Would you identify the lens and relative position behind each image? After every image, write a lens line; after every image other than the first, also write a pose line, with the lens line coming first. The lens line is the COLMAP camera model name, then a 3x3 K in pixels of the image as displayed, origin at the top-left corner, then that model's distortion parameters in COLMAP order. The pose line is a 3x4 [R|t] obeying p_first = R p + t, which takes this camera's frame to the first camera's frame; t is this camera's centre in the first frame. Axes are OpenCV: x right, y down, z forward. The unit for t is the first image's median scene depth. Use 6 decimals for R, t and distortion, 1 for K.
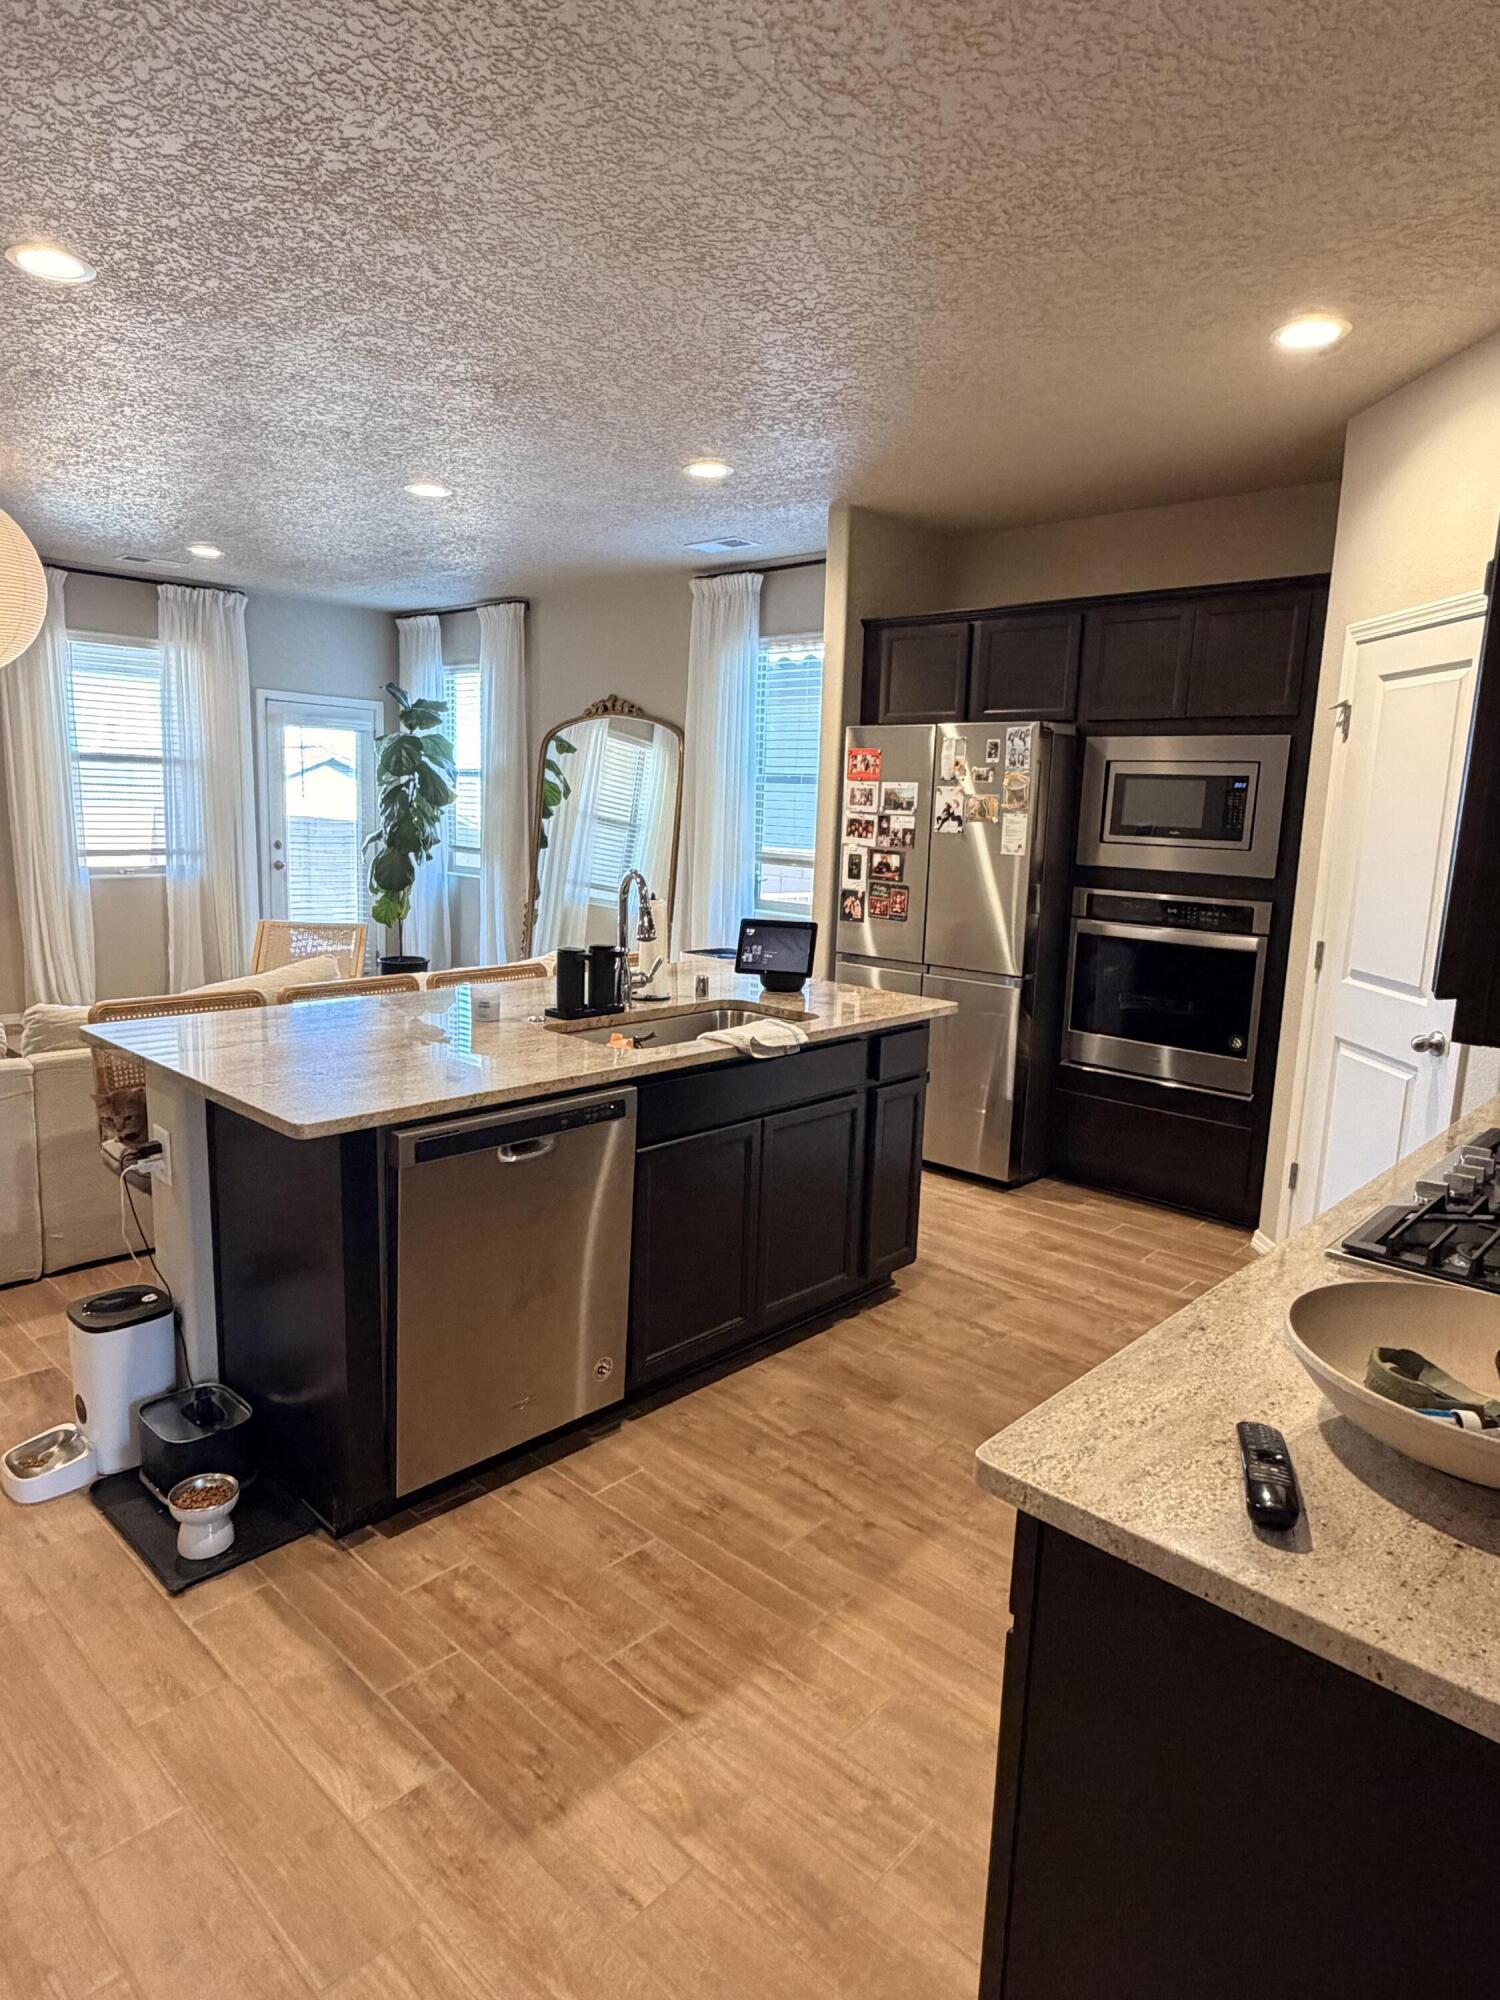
lens RADIAL K [[1184.7, 0, 747.1], [0, 1184.7, 1003.0], [0, 0, 1]] dist [0.000546, 0.001108]
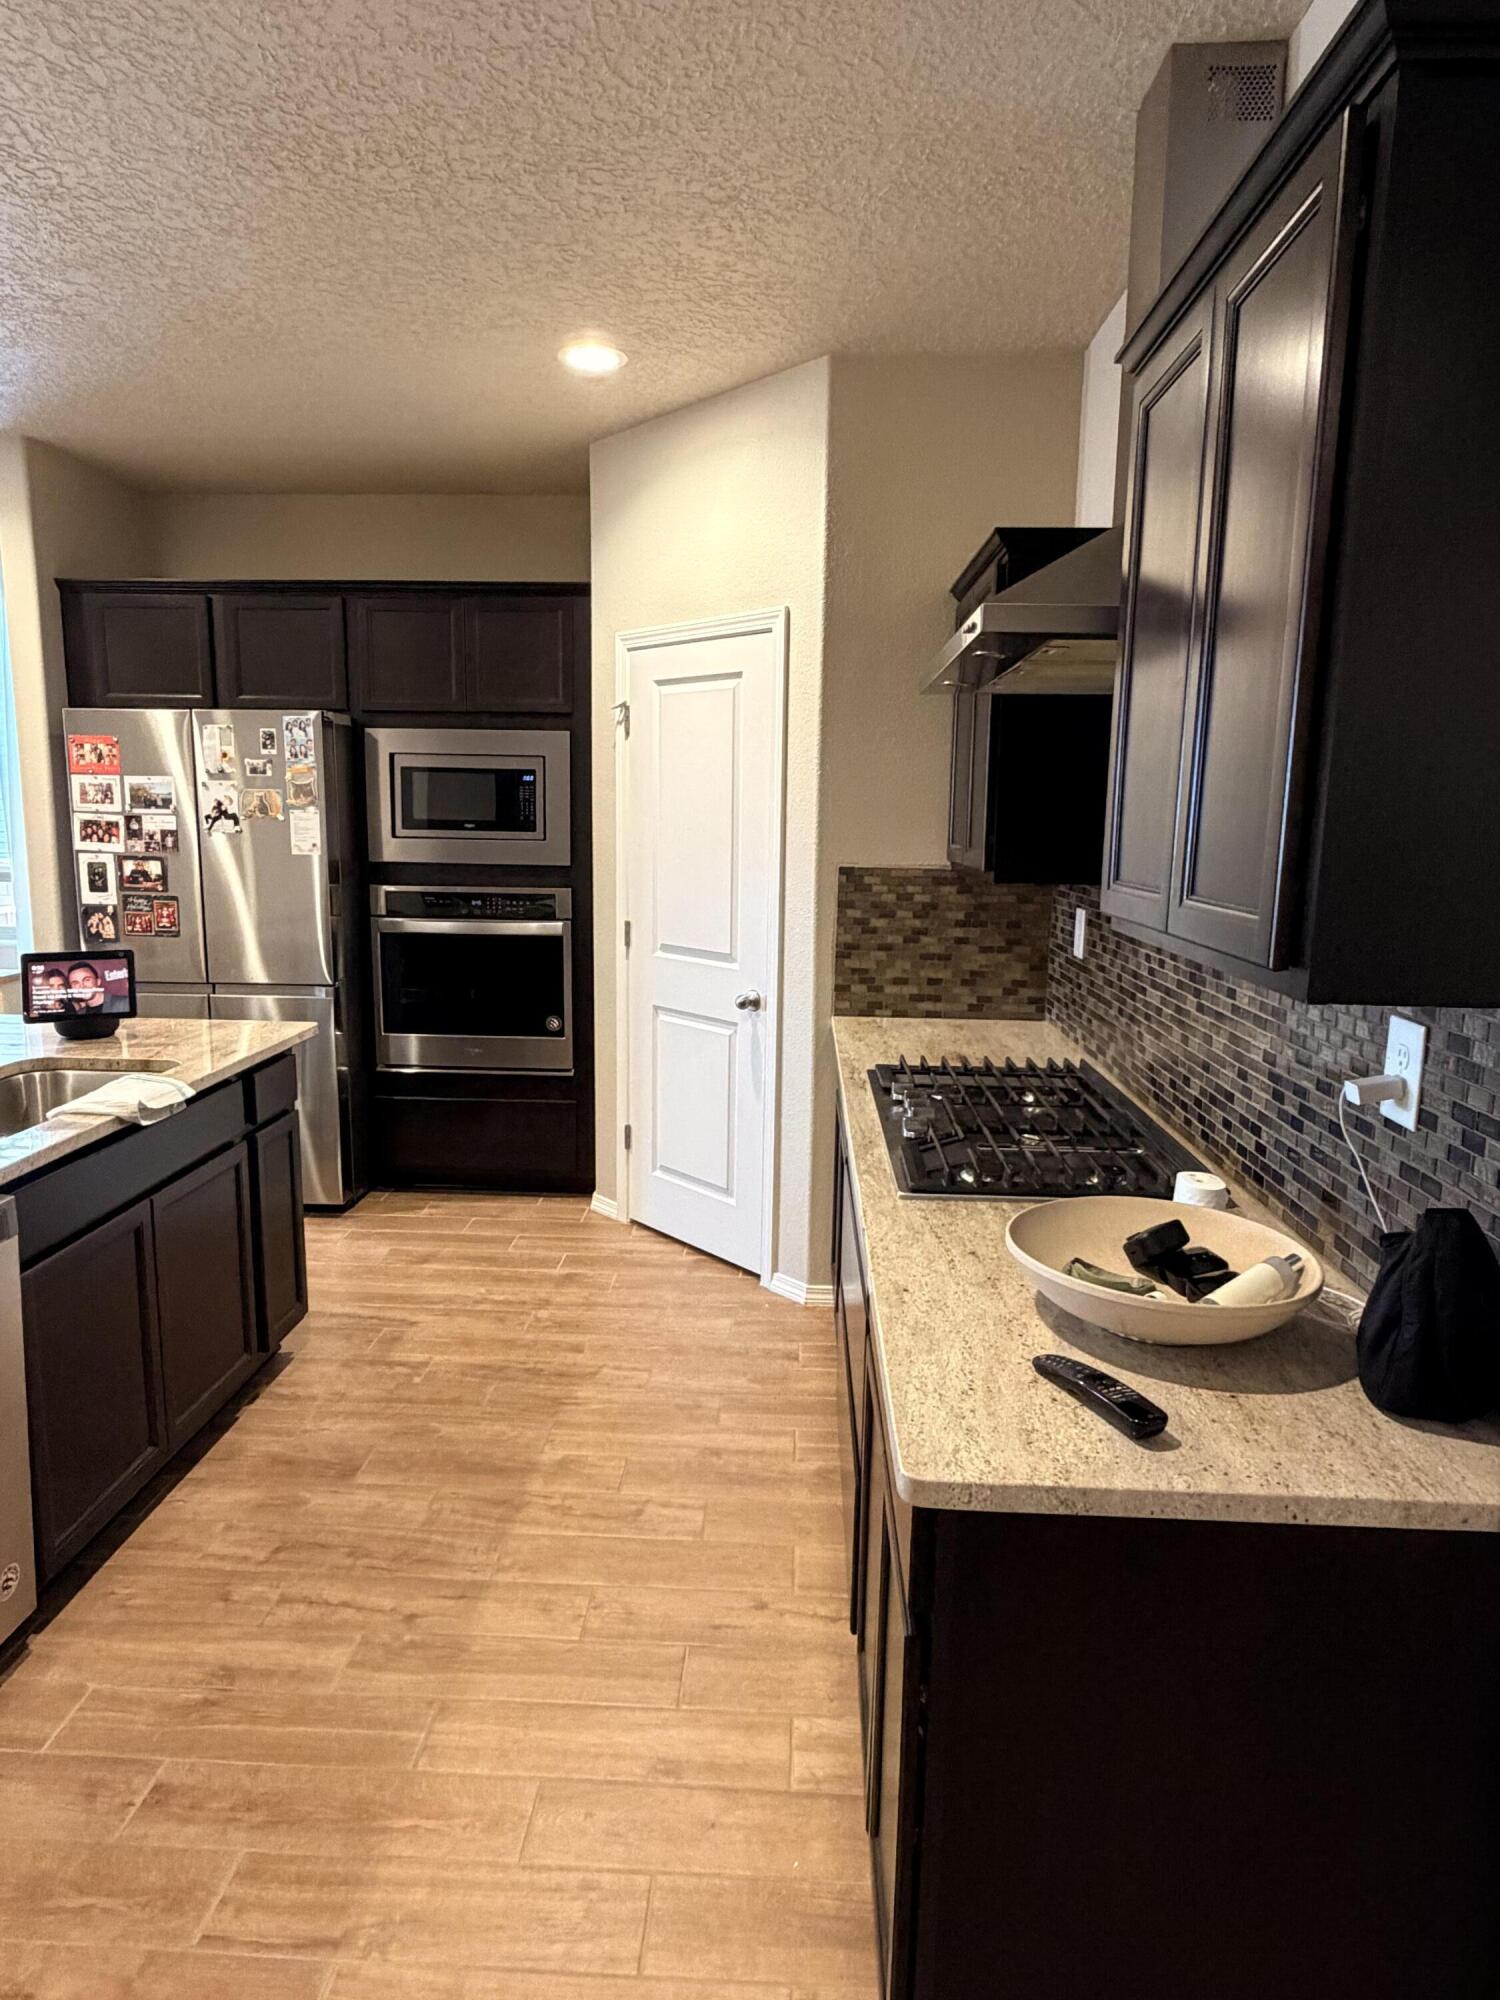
lens RADIAL K [[1184.7, 0, 760.1], [0, 1184.7, 1000.5], [0, 0, 1]] dist [0.000546, 0.001108]
pose [[0.757405, -0.126684, 0.640538, -0.137443], [0.120745, 0.991253, 0.053272, -0.023046], [-0.641684, 0.036993, 0.766076, 0.085738]]
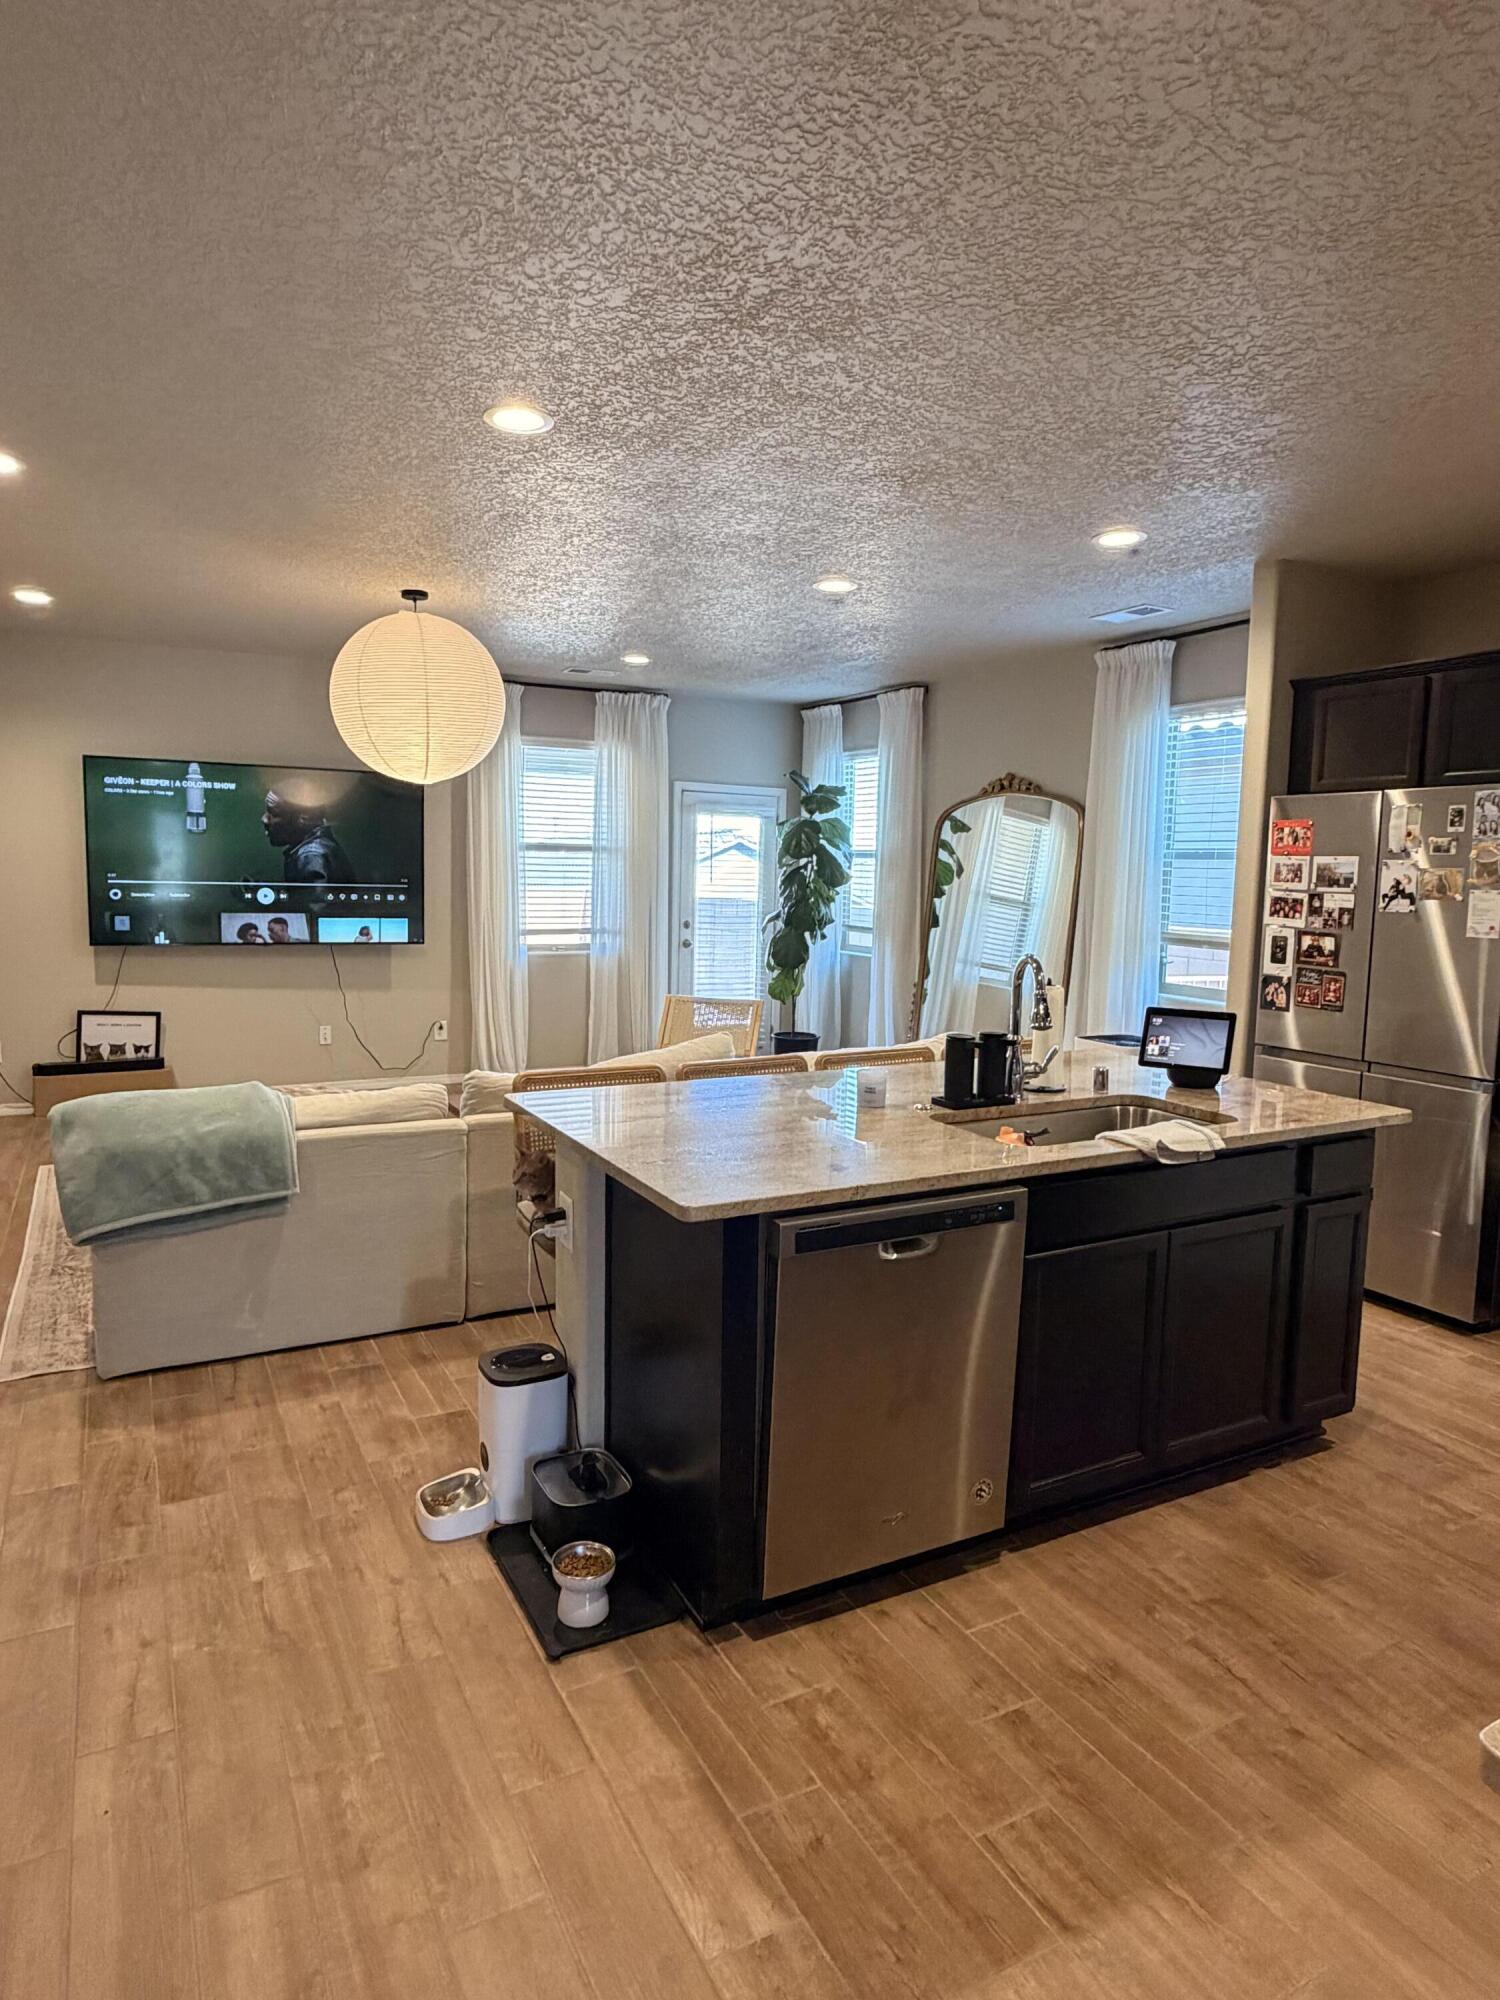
lens RADIAL K [[1184.7, 0, 742.6], [0, 1184.7, 999.4], [0, 0, 1]] dist [0.000546, 0.001108]
pose [[0.946391, 0.019992, -0.322405, -0.005553], [-0.041699, 0.997293, -0.060562, -0.007839], [0.320322, 0.070760, 0.944662, 0.027034]]
